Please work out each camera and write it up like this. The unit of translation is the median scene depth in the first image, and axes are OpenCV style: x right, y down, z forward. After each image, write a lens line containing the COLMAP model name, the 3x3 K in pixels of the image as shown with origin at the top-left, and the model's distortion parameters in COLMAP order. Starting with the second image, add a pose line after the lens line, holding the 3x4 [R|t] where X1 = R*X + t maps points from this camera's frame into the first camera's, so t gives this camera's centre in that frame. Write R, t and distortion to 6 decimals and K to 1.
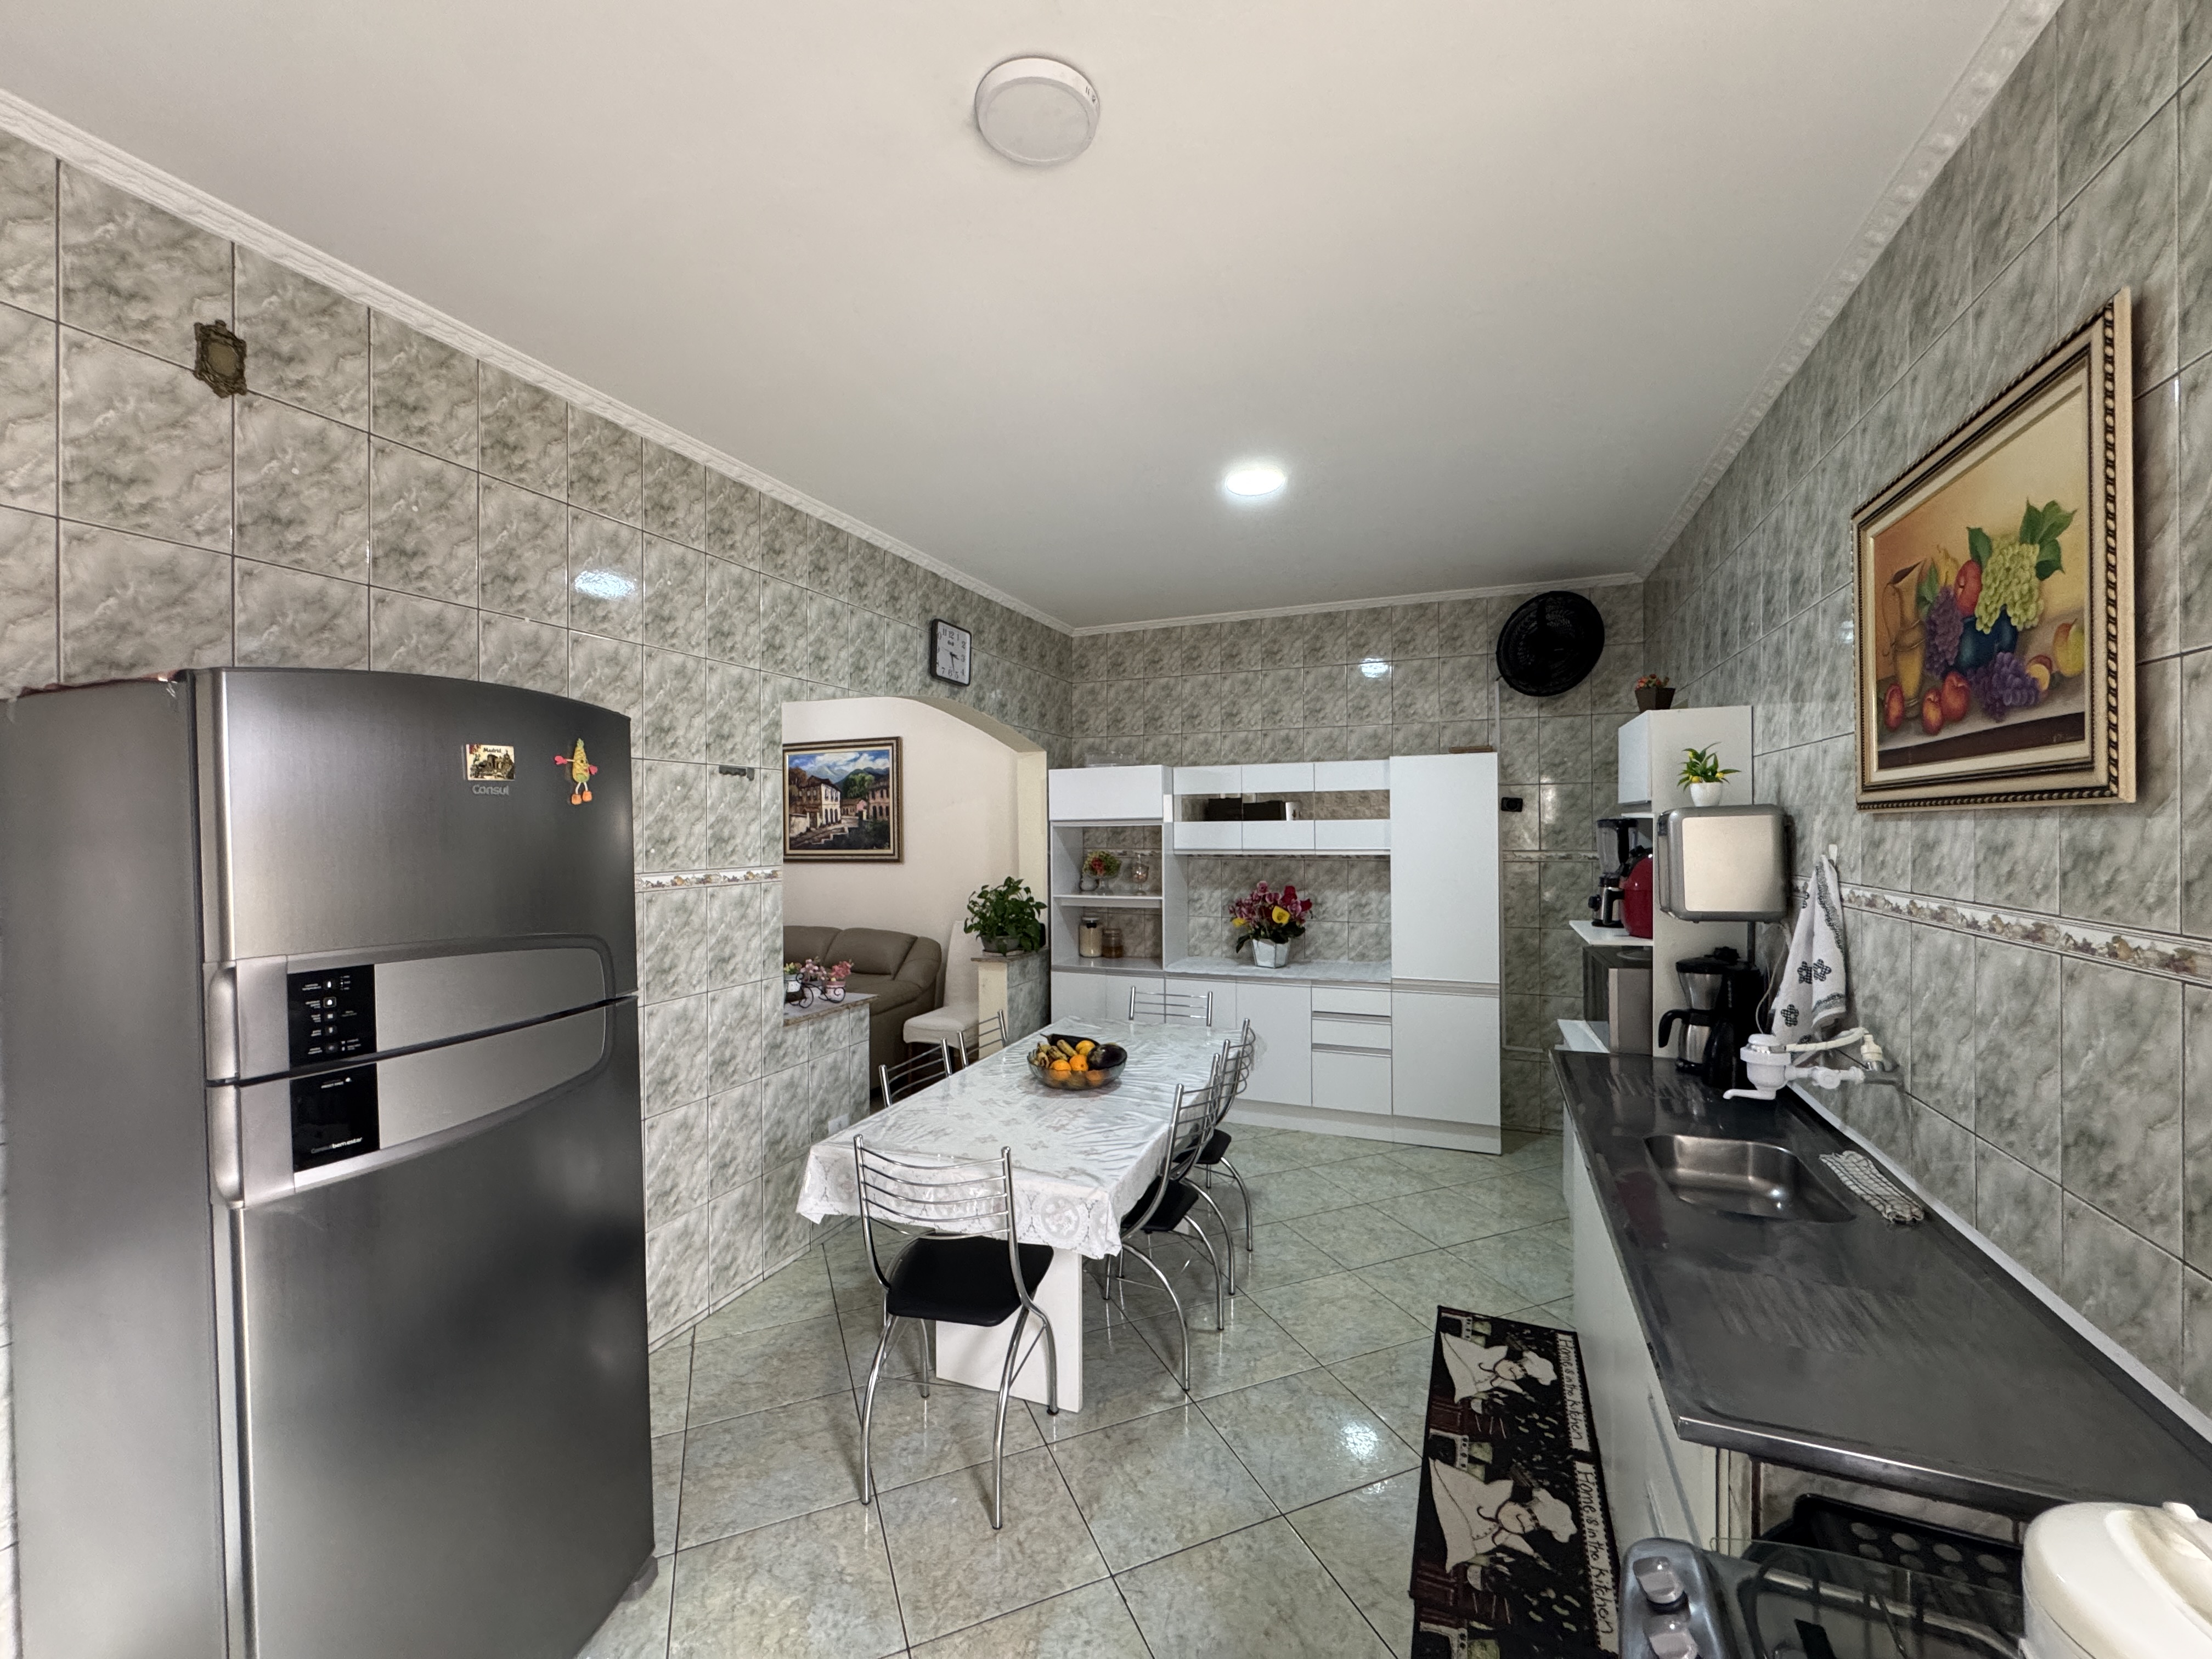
lens RADIAL K [[887.2, 0, 1105.1], [0, 887.2, 829.8], [0, 0, 1]] dist [-0.005928, 0.000946]
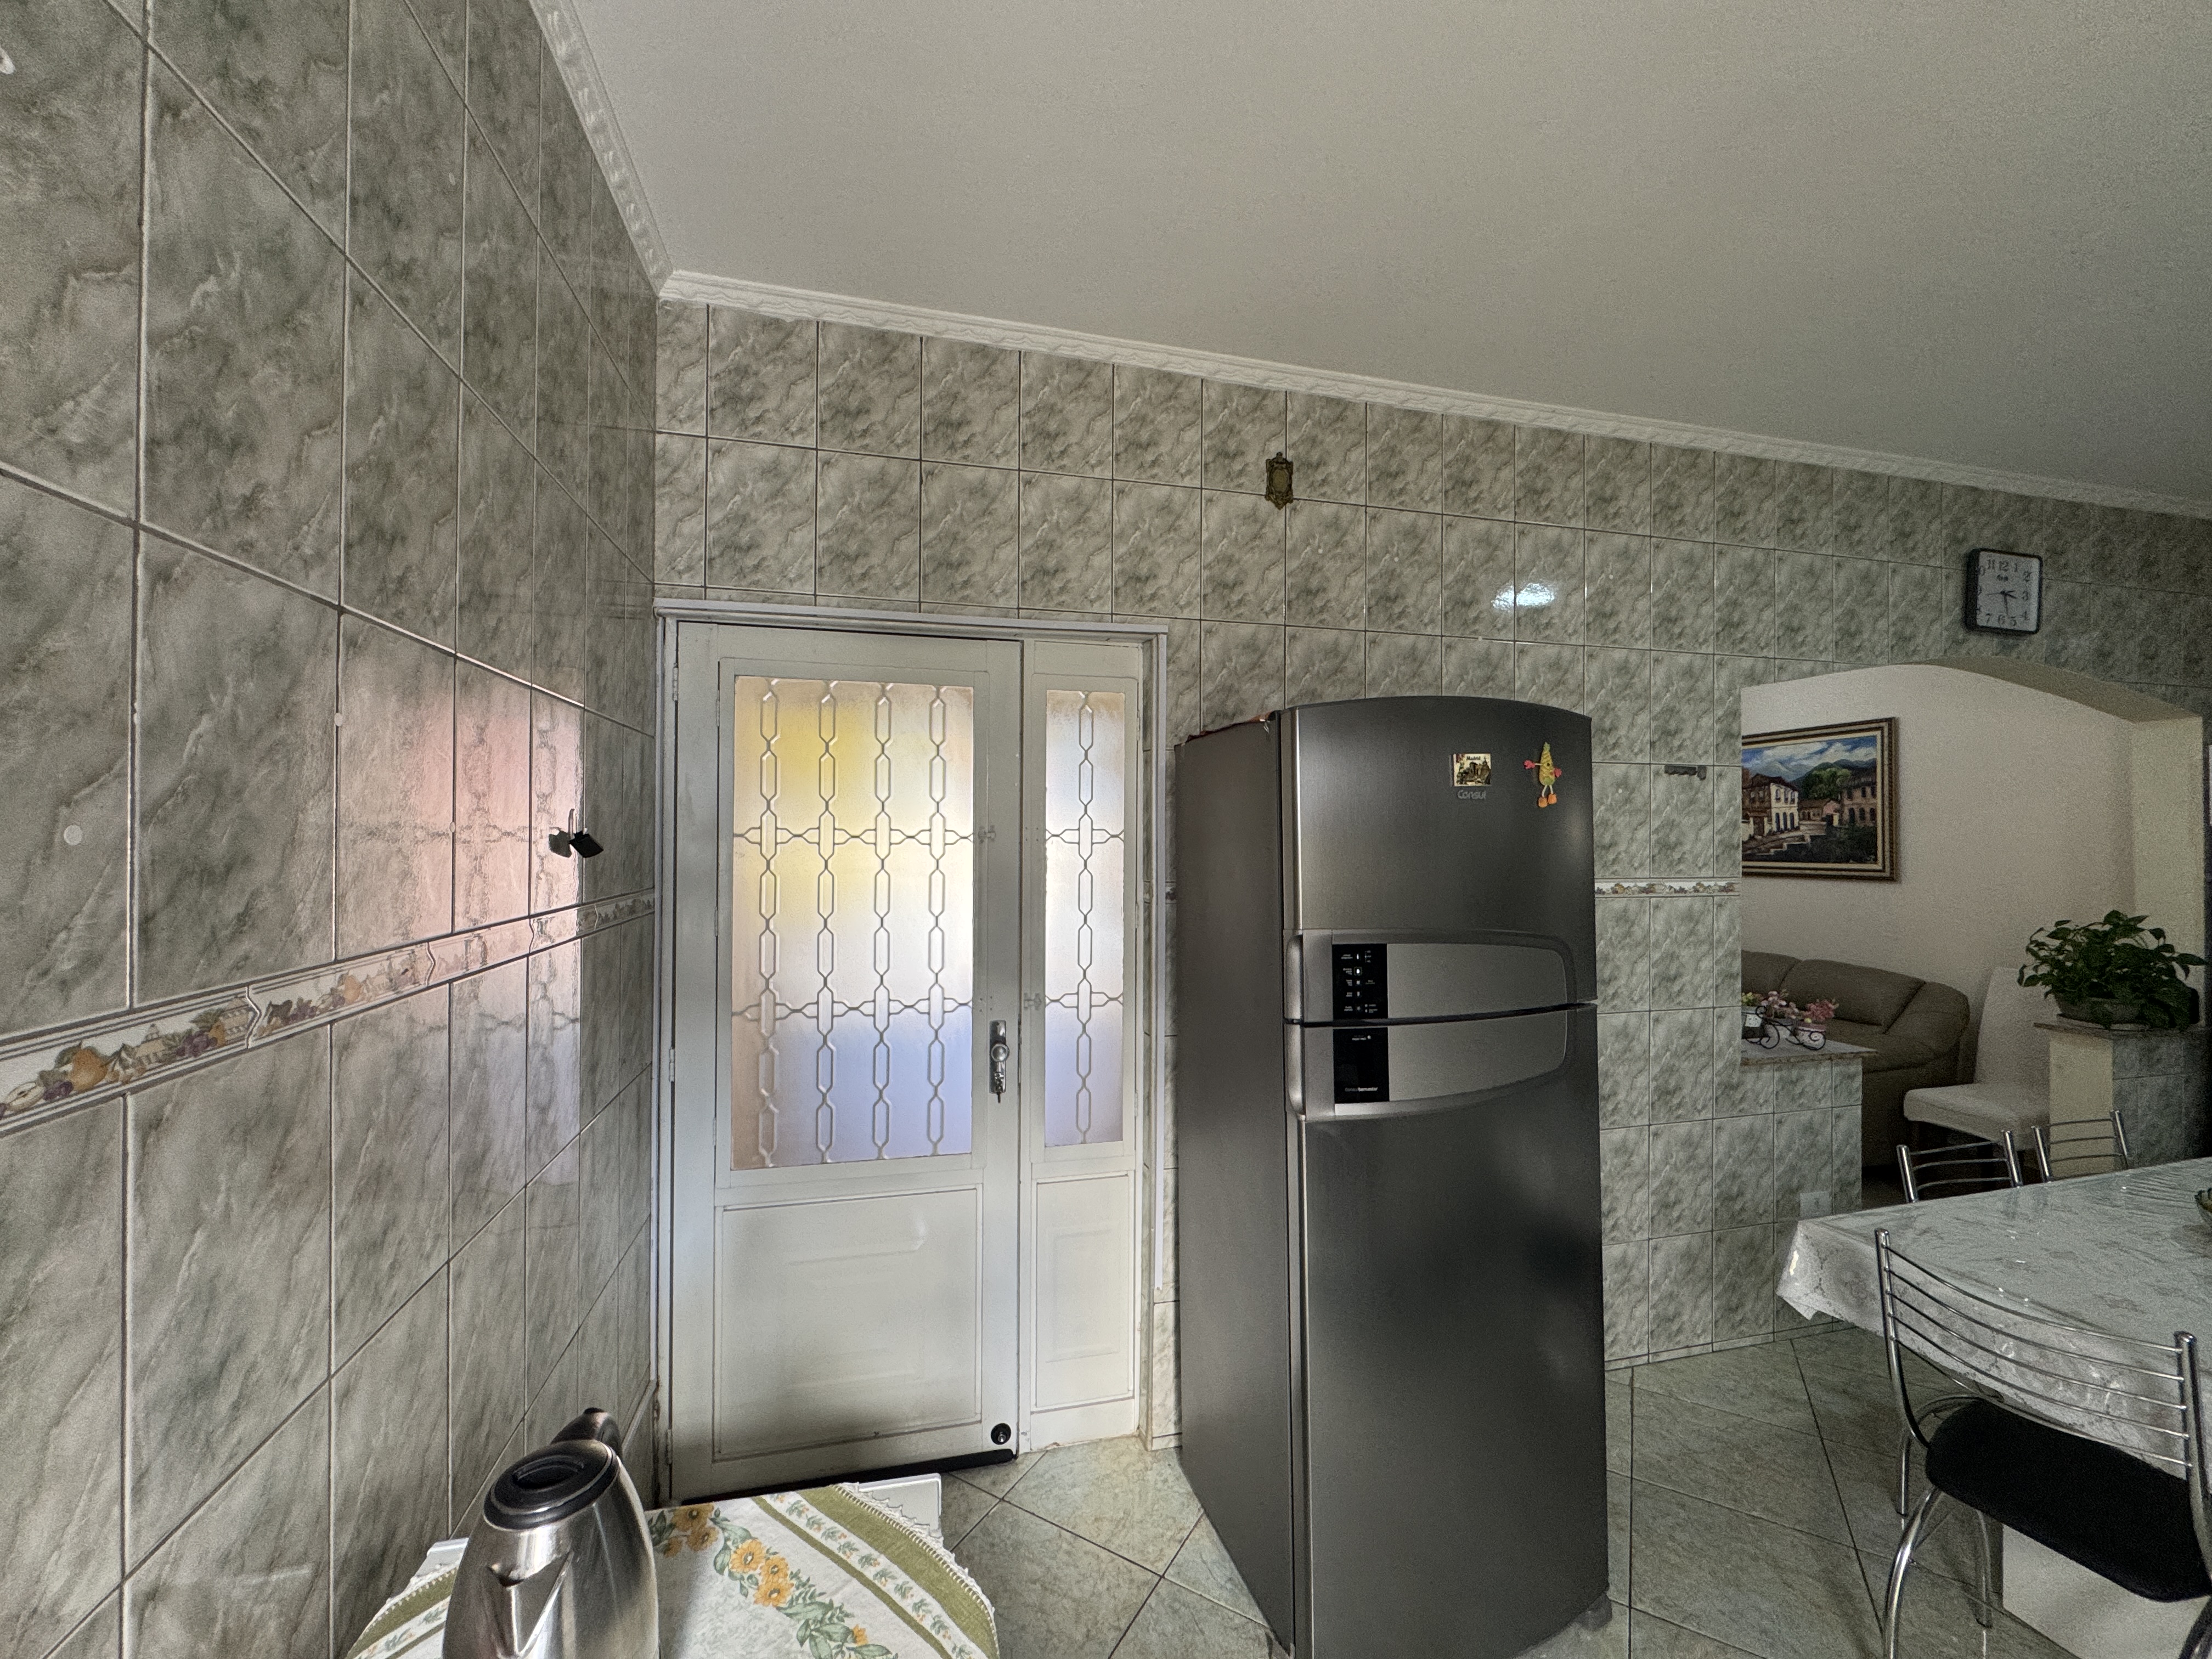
lens RADIAL K [[887.2, 0, 1102.3], [0, 887.2, 829.7], [0, 0, 1]] dist [-0.005928, 0.000946]
pose [[0.592997, 0.002099, -0.805202, -0.049013], [-0.009395, 0.999947, -0.004311, 0.003943], [0.805150, 0.010121, 0.592985, -0.008081]]
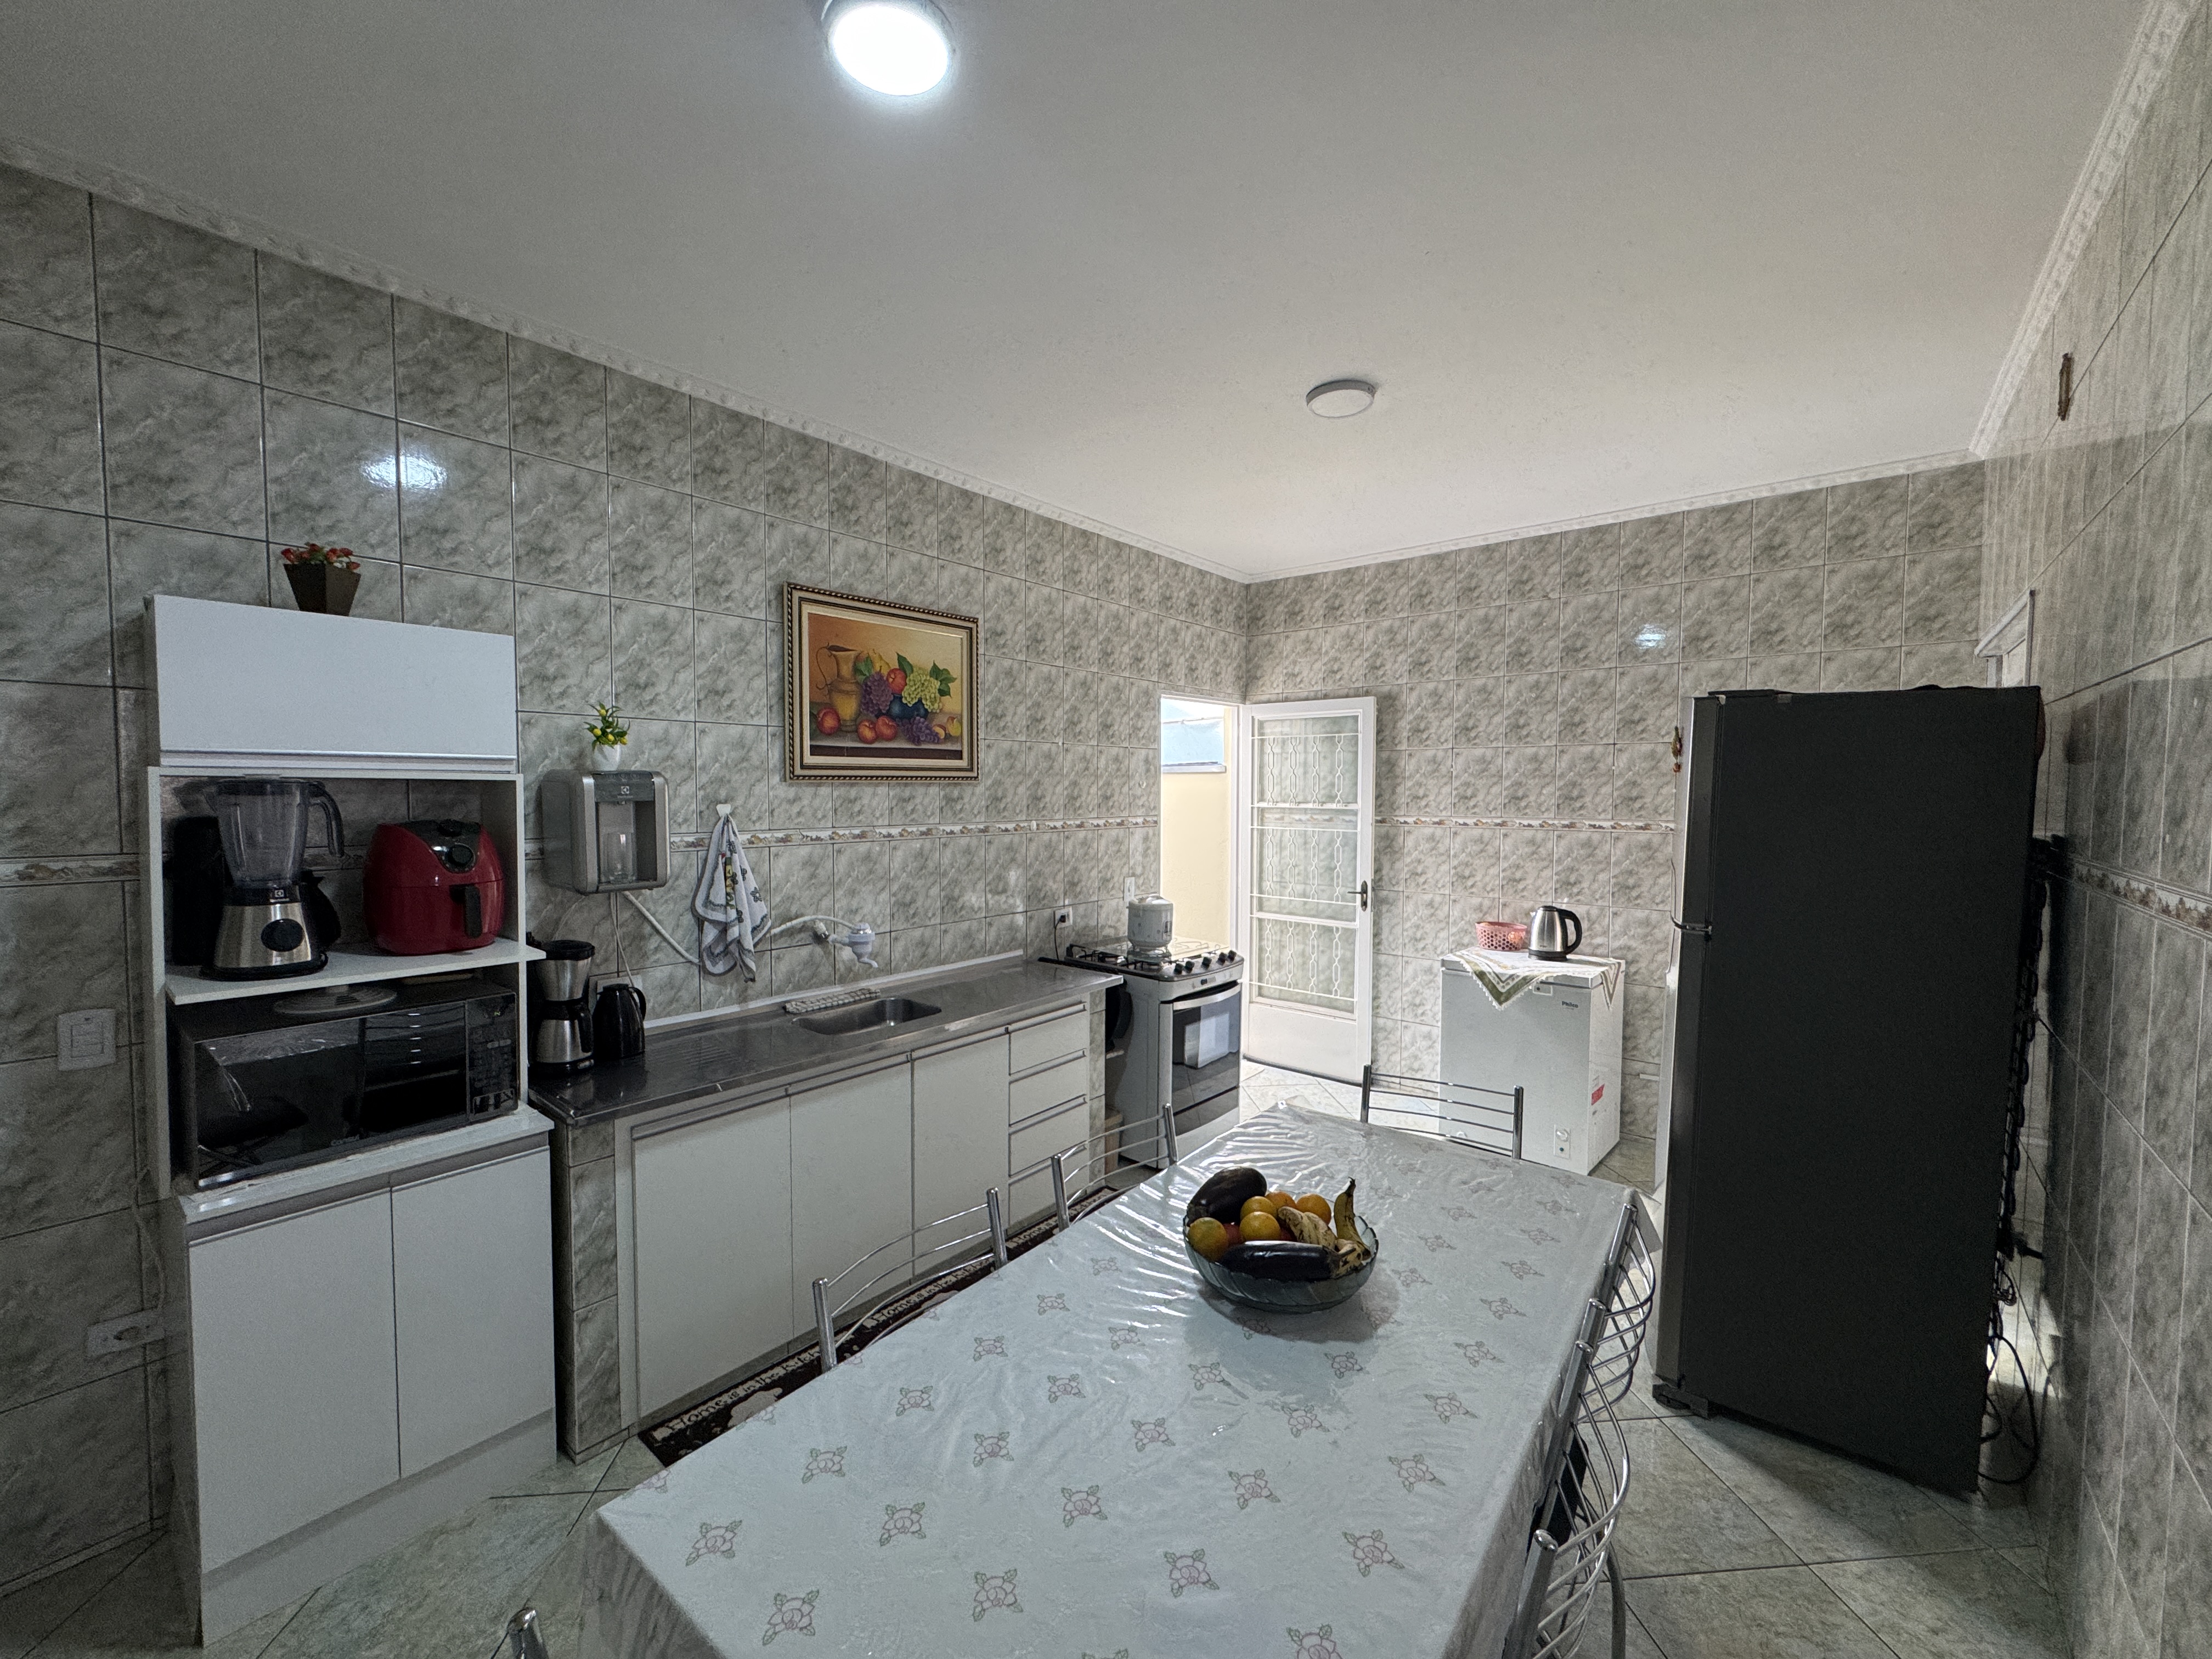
lens RADIAL K [[887.2, 0, 1101.7], [0, 887.2, 828.4], [0, 0, 1]] dist [-0.005928, 0.000946]
pose [[-0.953194, -0.010666, 0.302172, -0.094239], [0.003858, 0.998867, 0.047425, -0.006061], [-0.302336, 0.046371, -0.952073, 1.651503]]
